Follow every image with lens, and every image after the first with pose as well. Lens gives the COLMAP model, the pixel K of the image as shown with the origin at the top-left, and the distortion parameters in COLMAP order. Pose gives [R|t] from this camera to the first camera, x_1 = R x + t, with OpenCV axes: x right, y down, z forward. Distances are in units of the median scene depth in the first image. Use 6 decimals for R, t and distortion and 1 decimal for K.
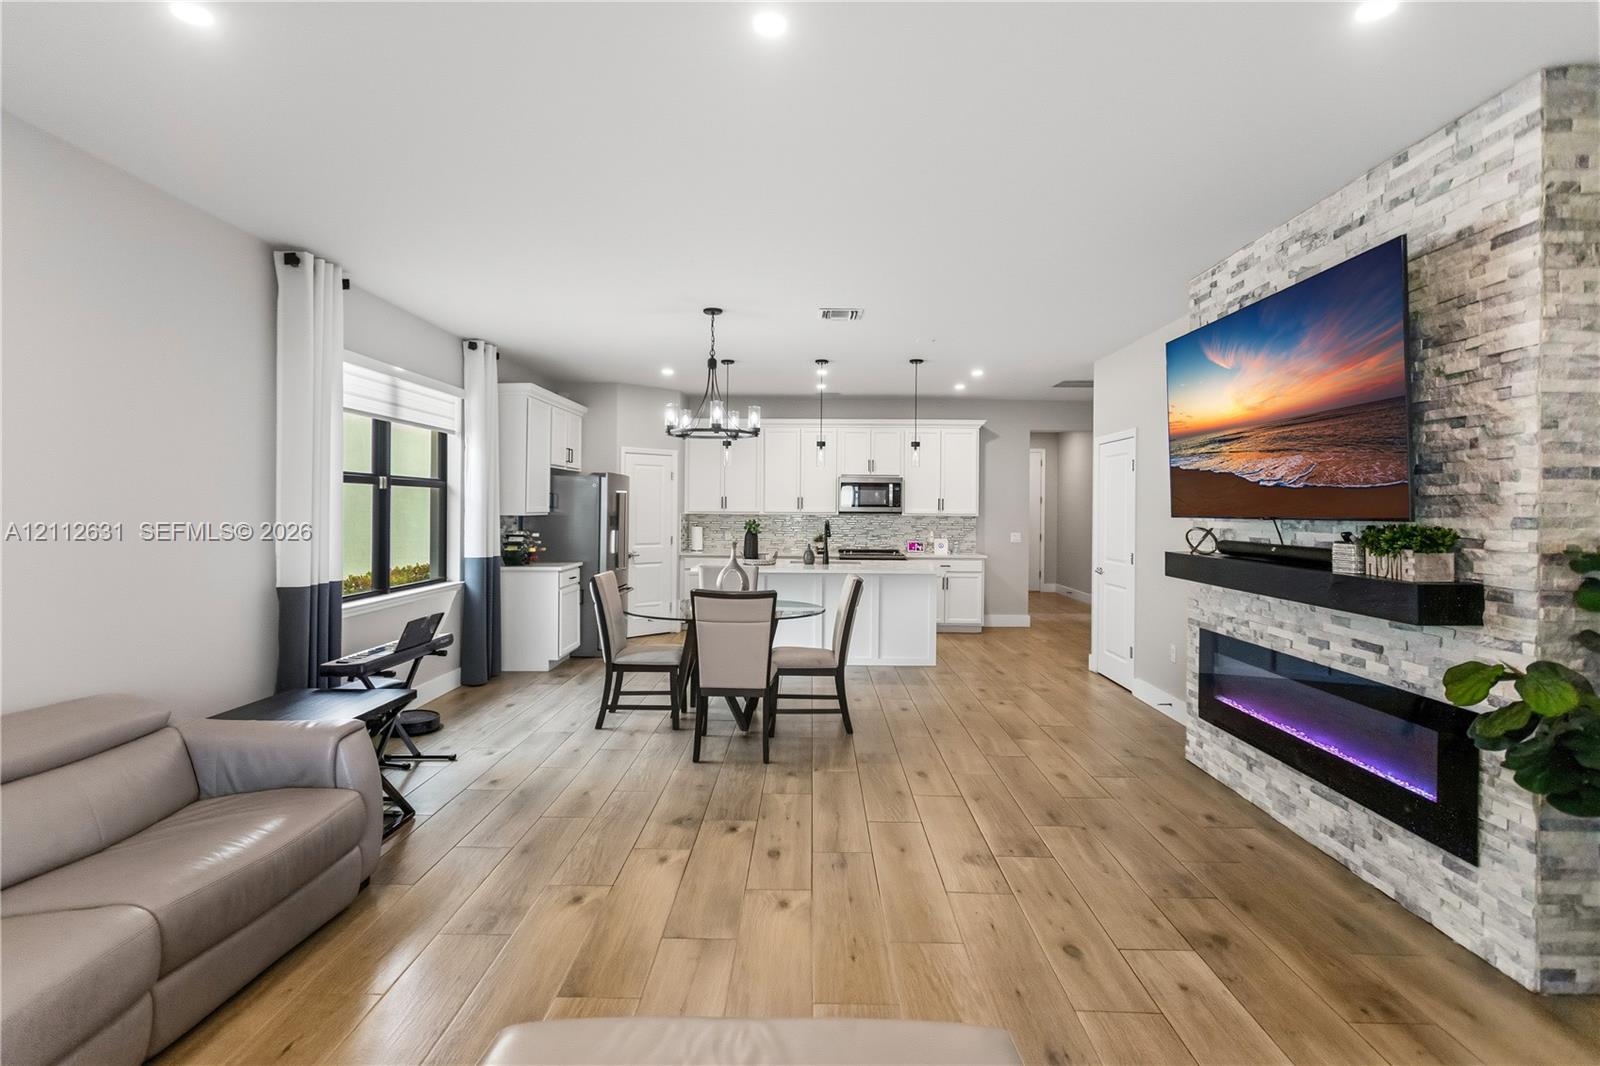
lens RADIAL K [[780.8, 0, 792.8], [0, 780.8, 508.7], [0, 0, 1]] dist [0.002471, 0.002419]
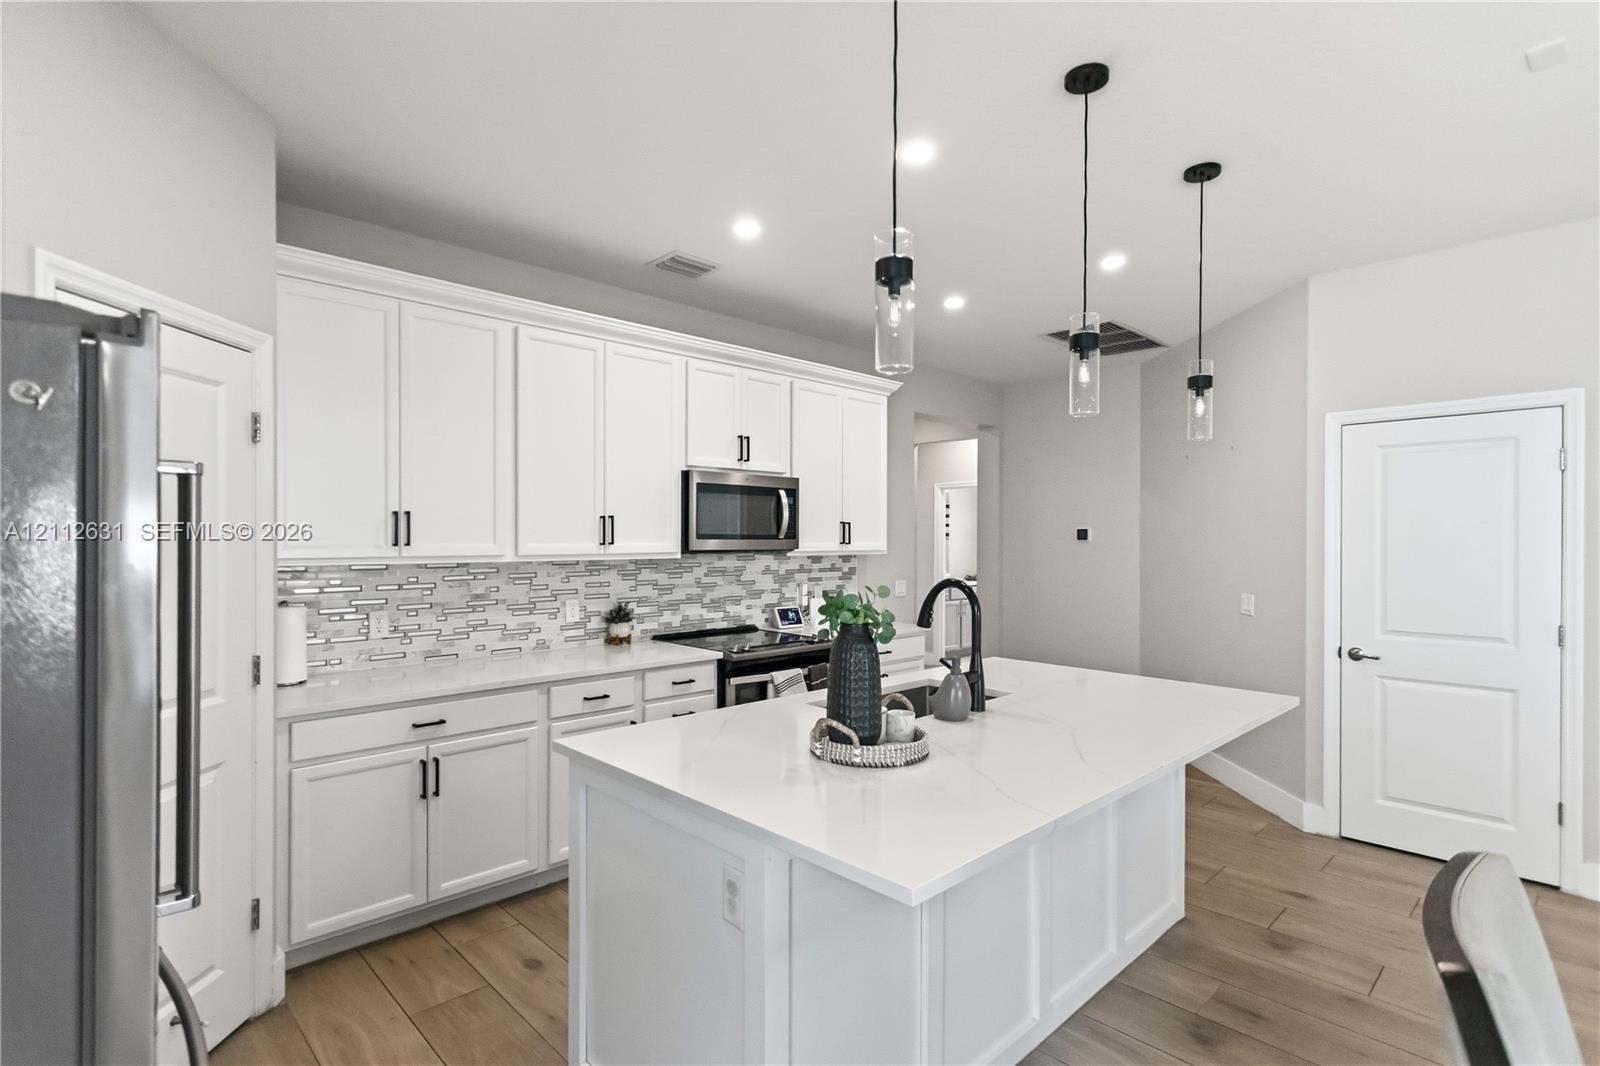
lens RADIAL K [[780.8, 0, 790.4], [0, 780.8, 541.2], [0, 0, 1]] dist [0.002471, 0.002419]
pose [[0.706057, -0.008825, 0.708100, -0.442207], [0.004108, 0.999957, 0.008366, -0.009677], [-0.708143, -0.002998, 0.706062, 1.422752]]
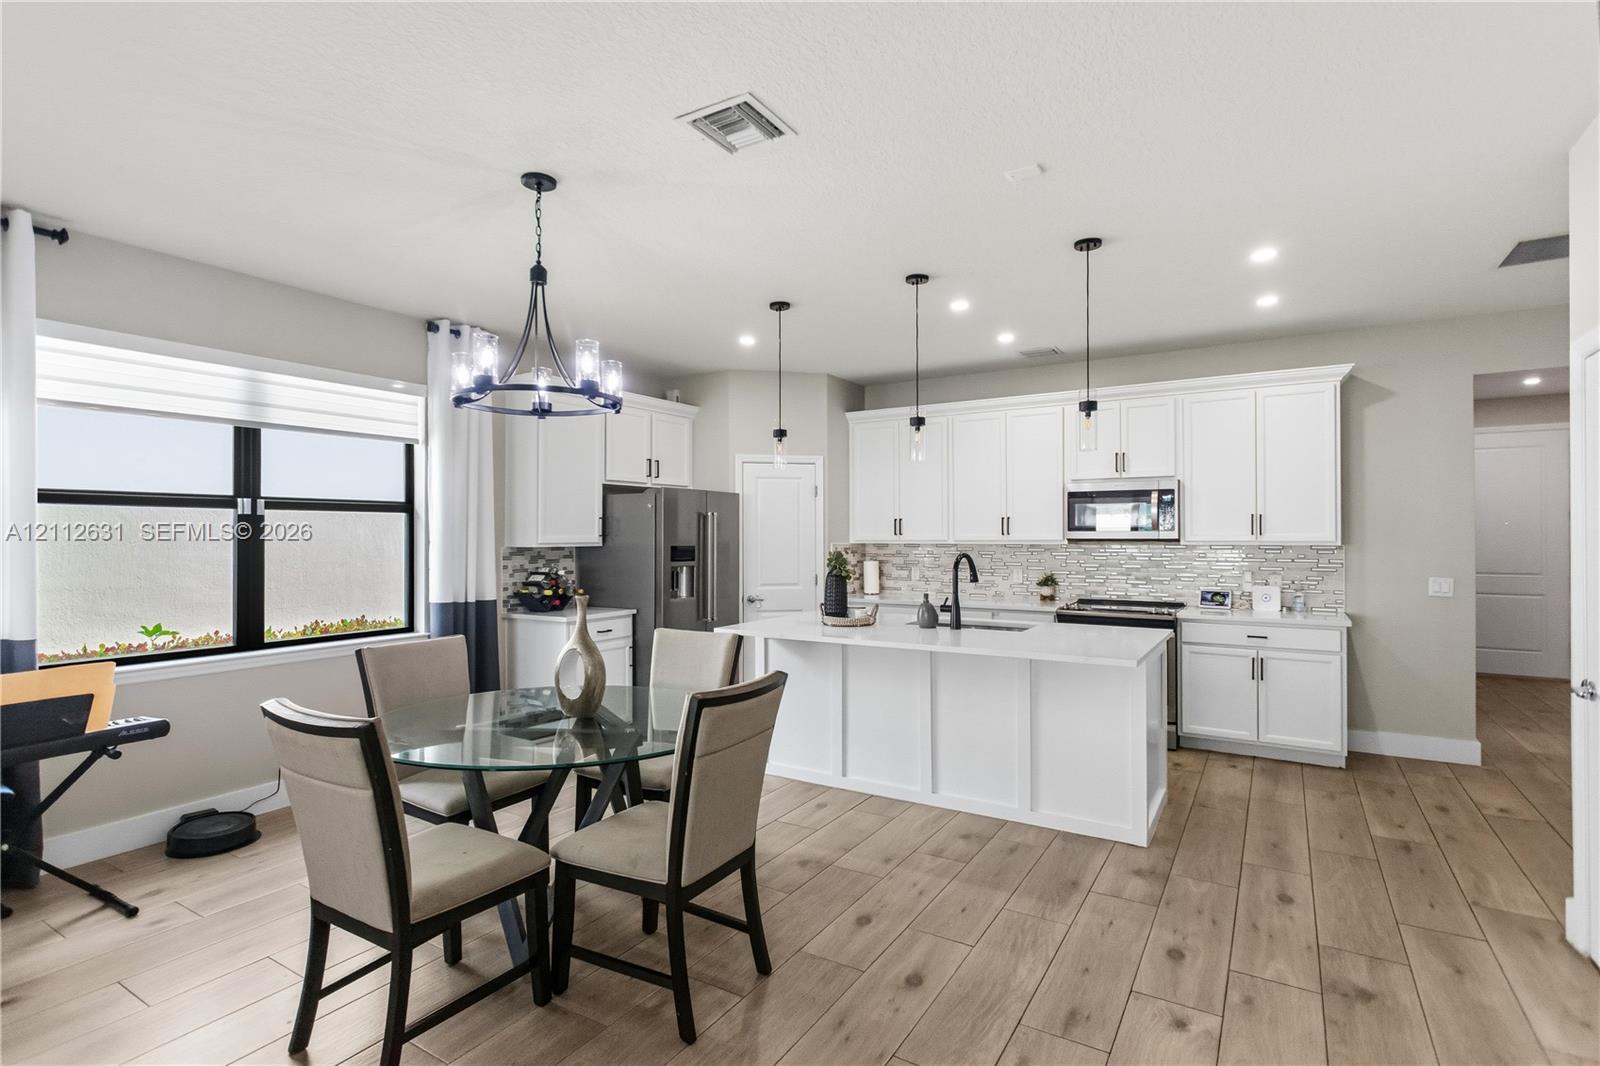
lens RADIAL K [[780.8, 0, 783.5], [0, 780.8, 533.4], [0, 0, 1]] dist [0.002471, 0.002419]
pose [[0.854988, -0.010269, -0.518546, 0.409846], [0.008334, 0.999947, -0.006061, 0.003060], [0.518581, 0.000861, 0.855028, 0.755820]]
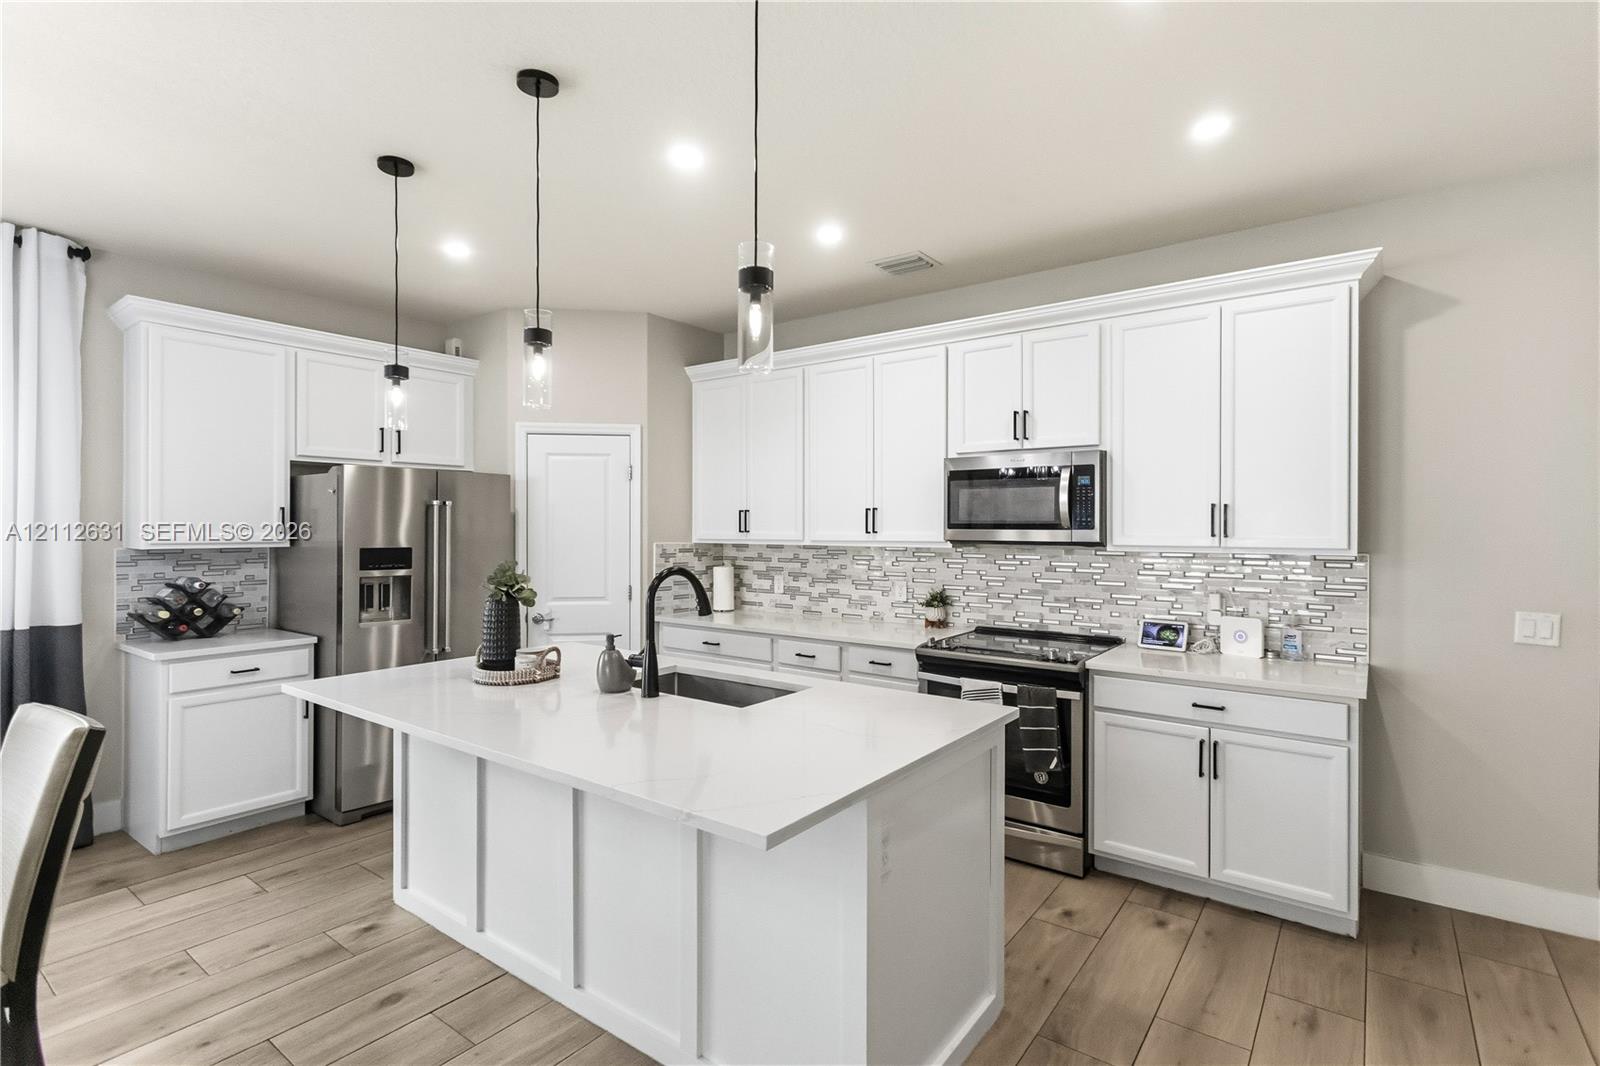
lens RADIAL K [[780.8, 0, 788.0], [0, 780.8, 527.3], [0, 0, 1]] dist [0.002471, 0.002419]
pose [[0.809717, -0.004474, -0.586803, 0.512832], [0.004222, 0.999989, -0.001799, -0.005743], [0.586805, -0.001021, 0.809728, 1.313411]]
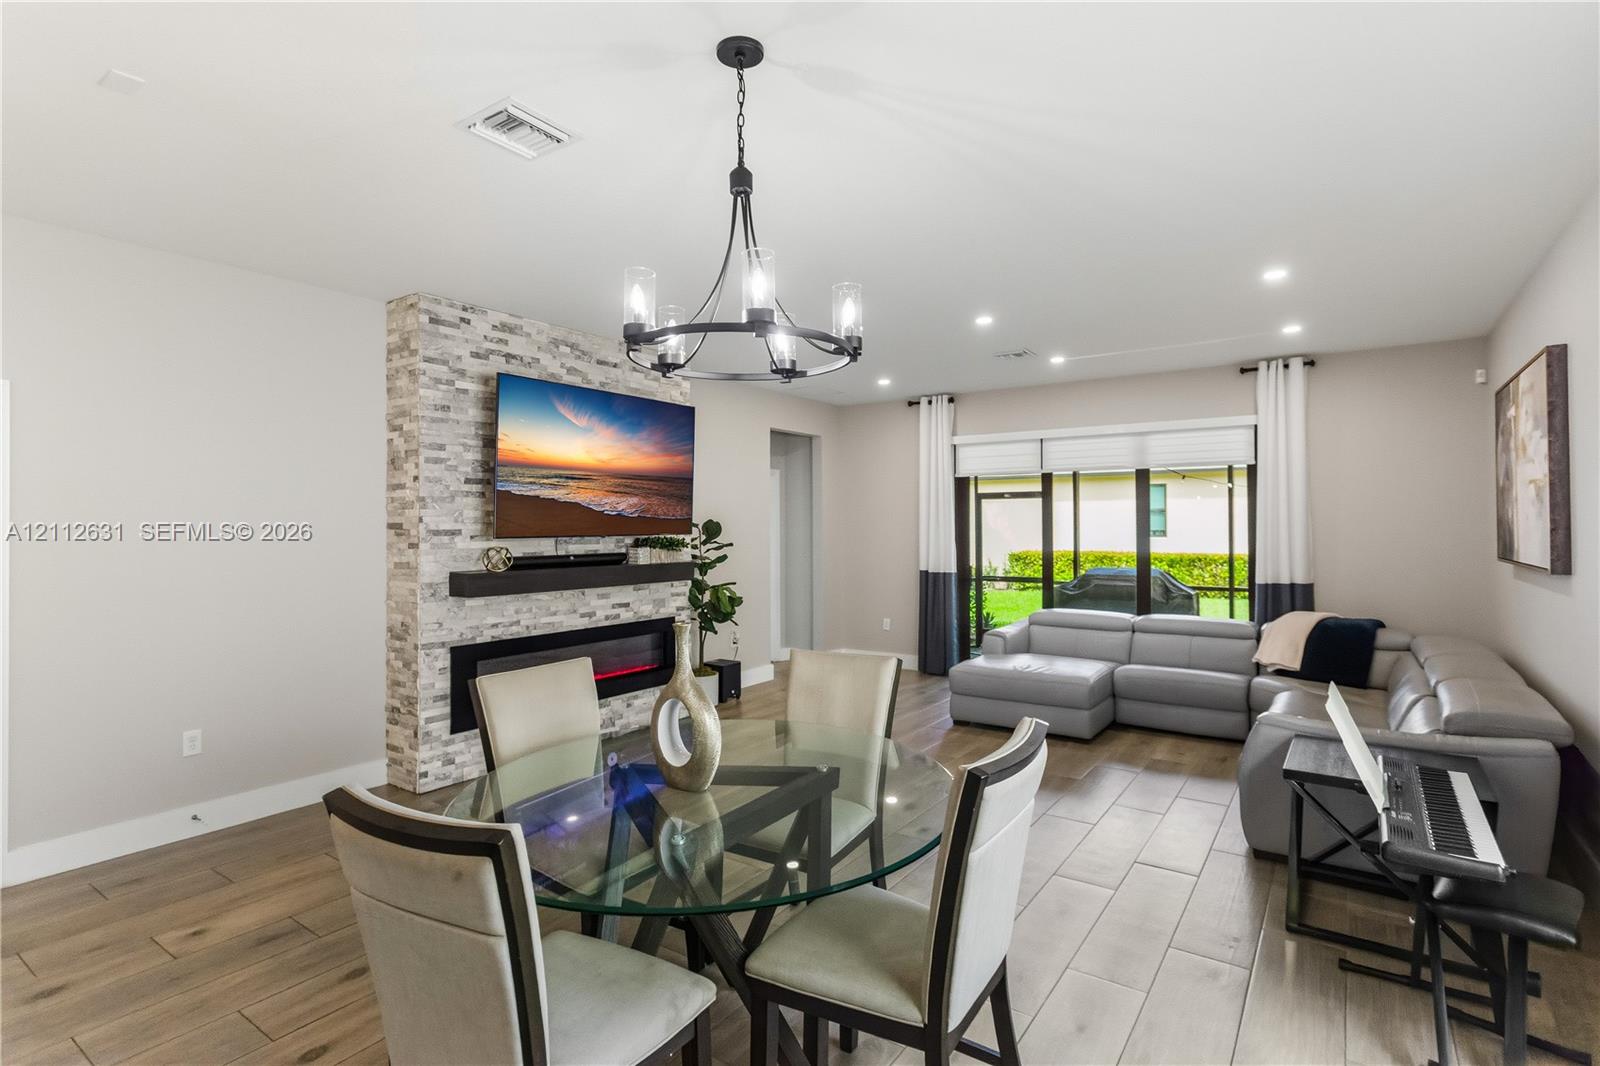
lens RADIAL K [[780.8, 0, 796.4], [0, 780.8, 518.0], [0, 0, 1]] dist [0.002471, 0.002419]
pose [[-0.829211, -0.000031, 0.558936, -0.430534], [-0.002562, 0.999990, -0.003745, -0.013880], [-0.558930, -0.004537, -0.829202, 1.617442]]
